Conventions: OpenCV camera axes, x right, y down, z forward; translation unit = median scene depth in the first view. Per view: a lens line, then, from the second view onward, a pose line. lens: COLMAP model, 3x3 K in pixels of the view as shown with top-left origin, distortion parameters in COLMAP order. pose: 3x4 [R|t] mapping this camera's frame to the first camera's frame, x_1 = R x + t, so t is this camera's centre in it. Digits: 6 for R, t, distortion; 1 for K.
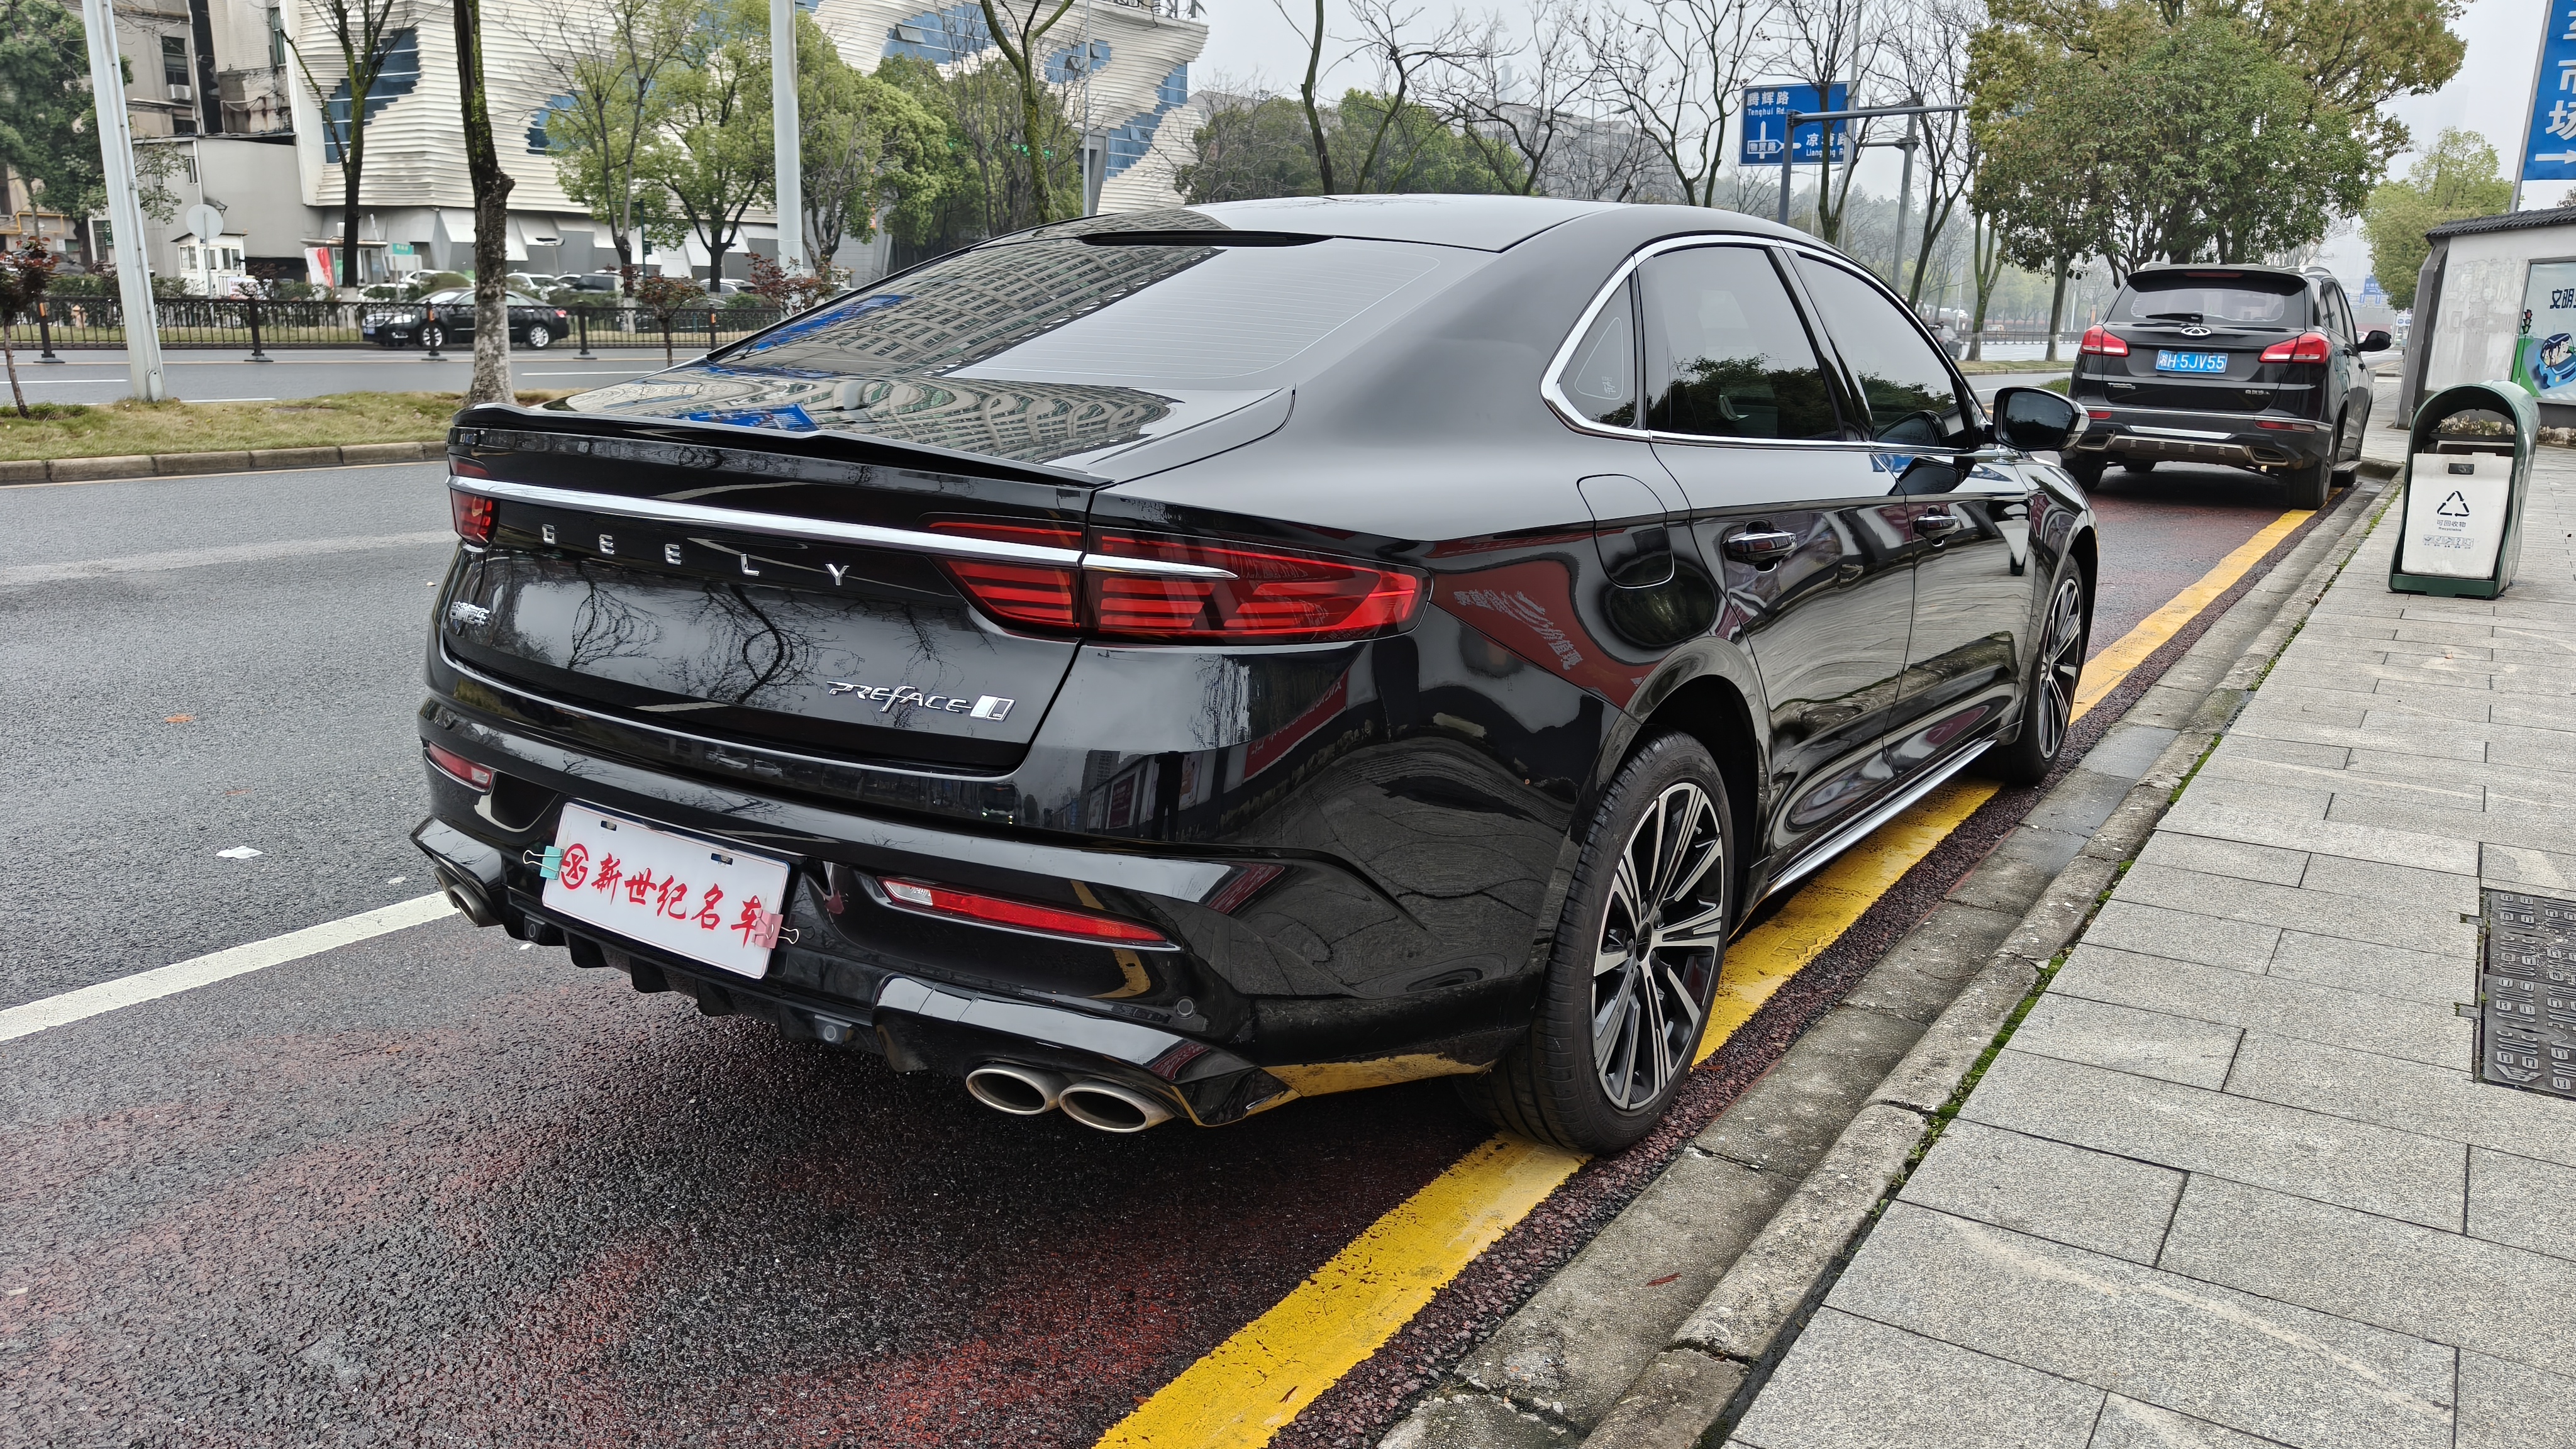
lens RADIAL K [[1817.3, 0, 1290.3], [0, 1817.3, 738.3], [0, 0, 1]] dist [0.006183, -0.001639]
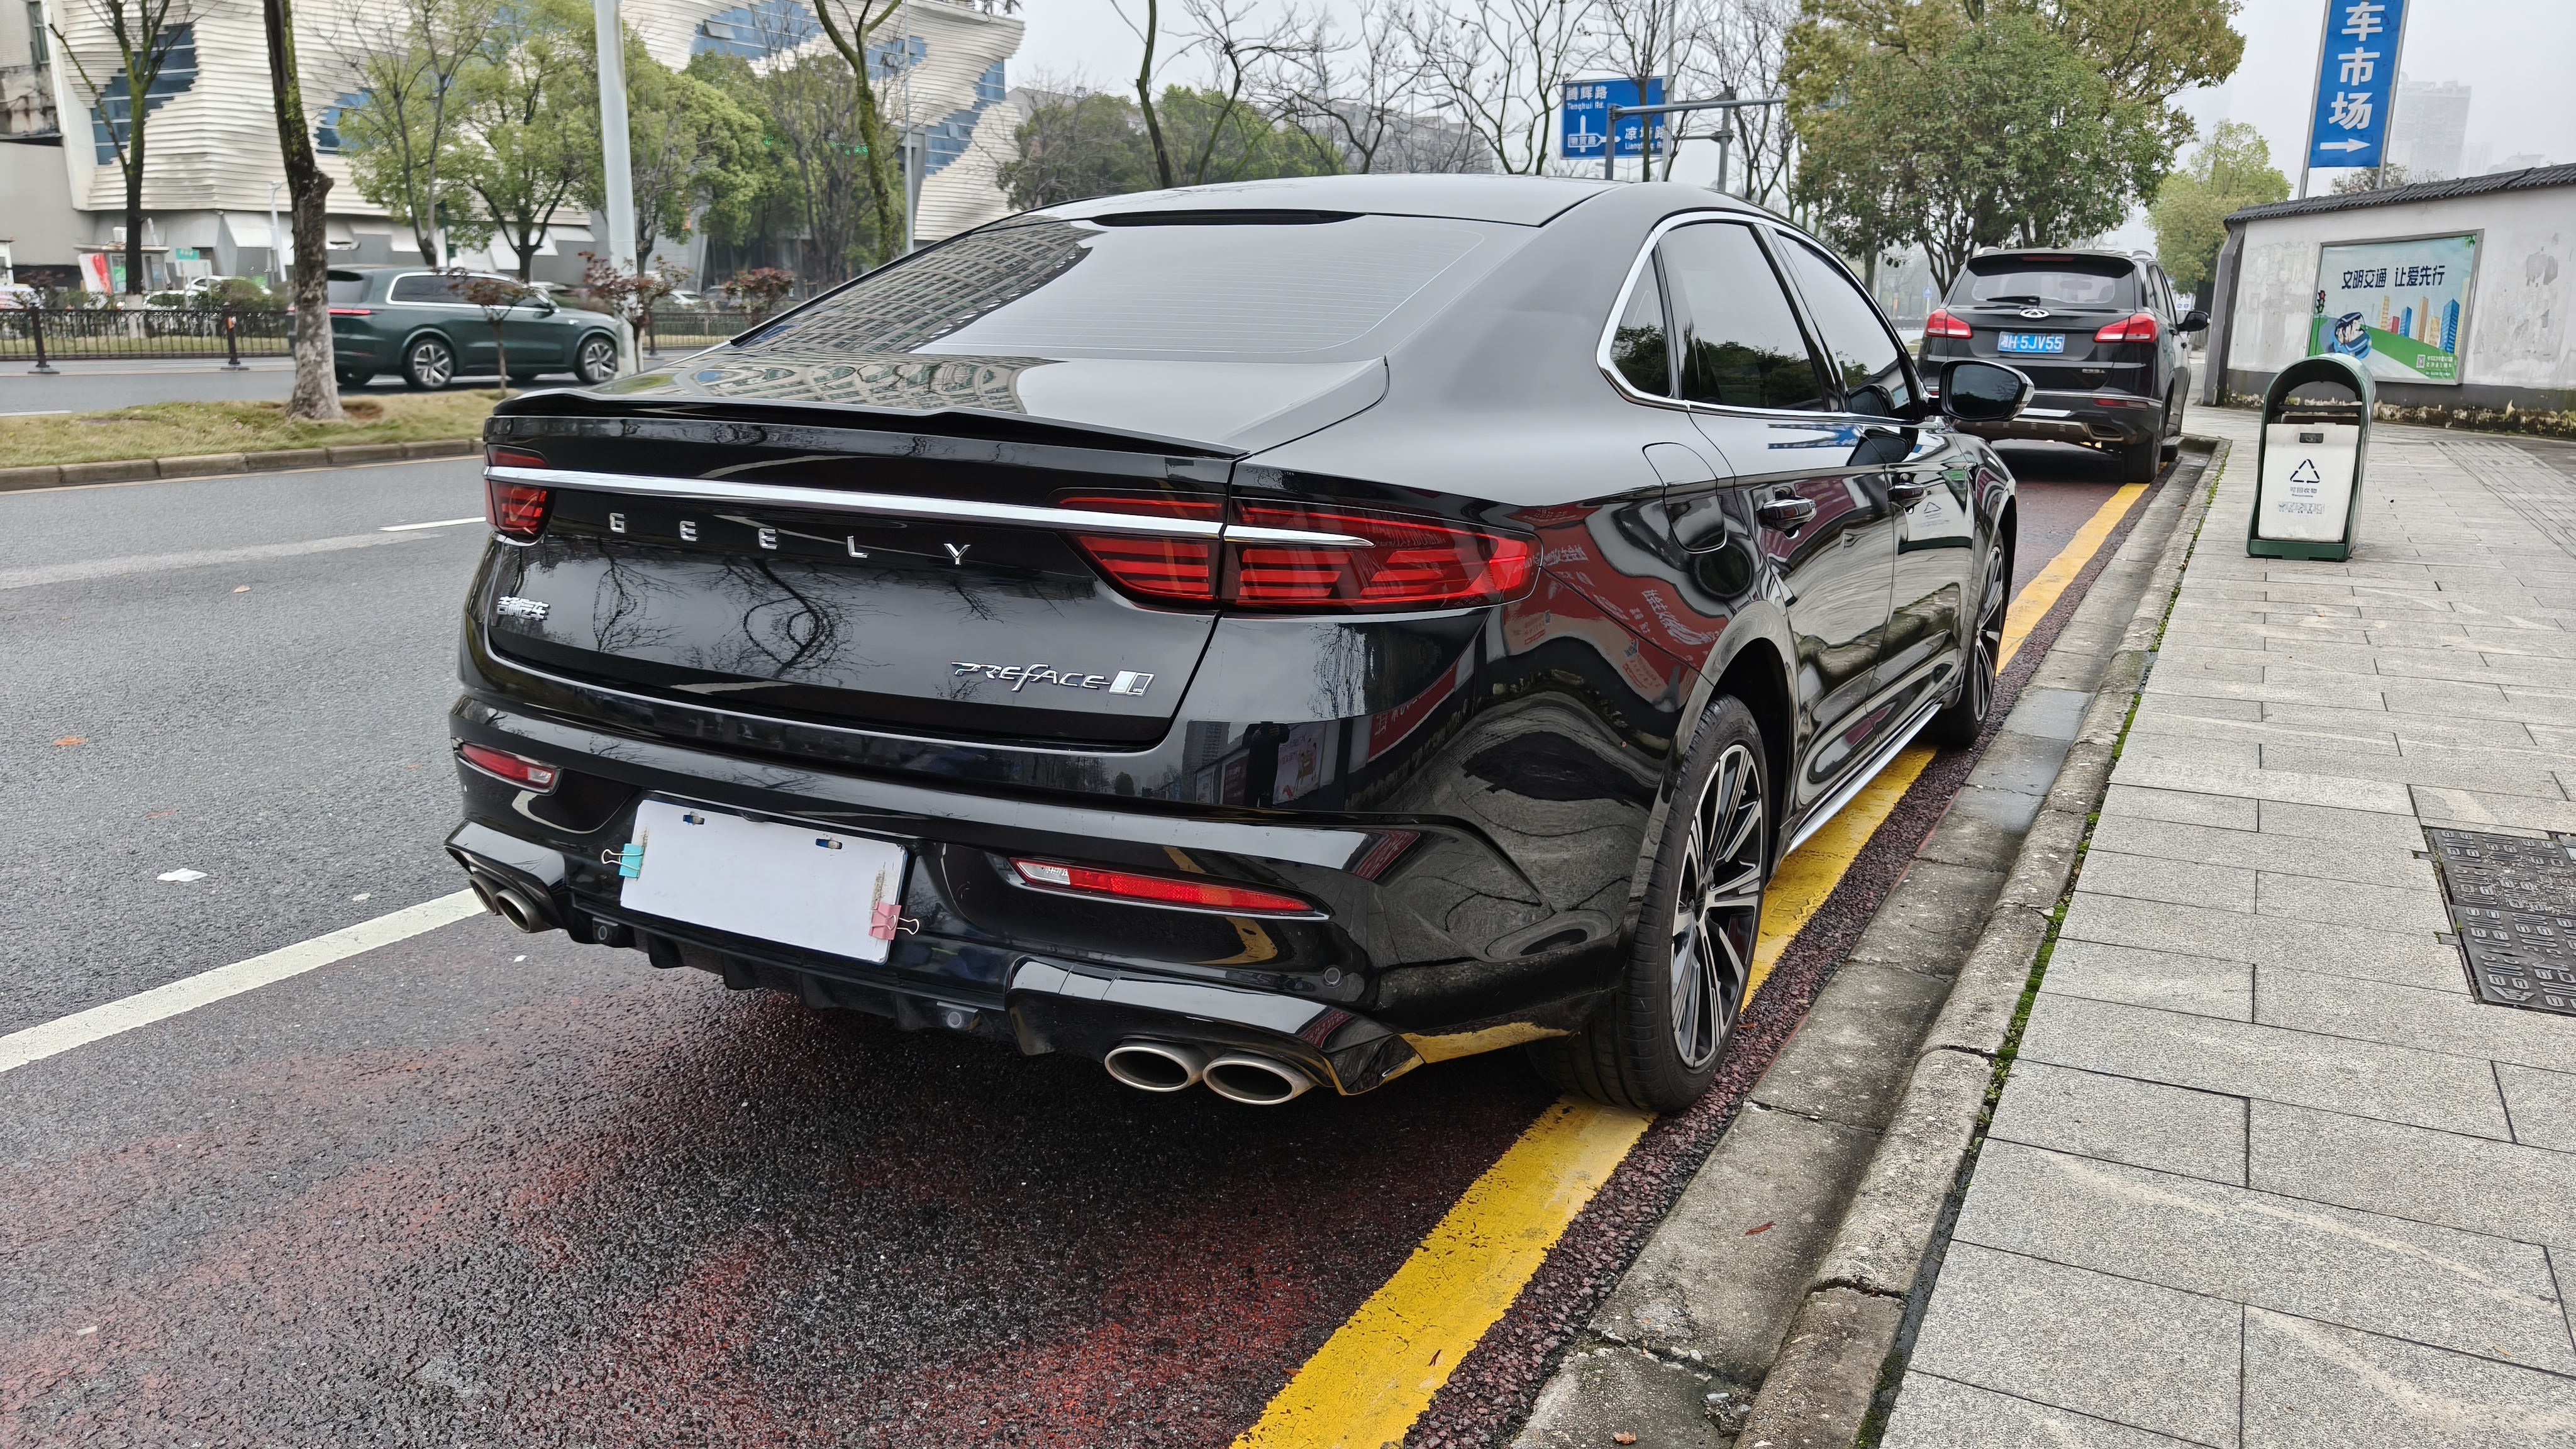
lens RADIAL K [[1817.3, 0, 1276.3], [0, 1817.3, 740.4], [0, 0, 1]] dist [0.006183, -0.001639]
pose [[0.996189, -0.031683, 0.081259, -0.119248], [0.031459, 0.999497, 0.004036, 0.009557], [-0.081346, -0.001464, 0.996685, 0.003941]]
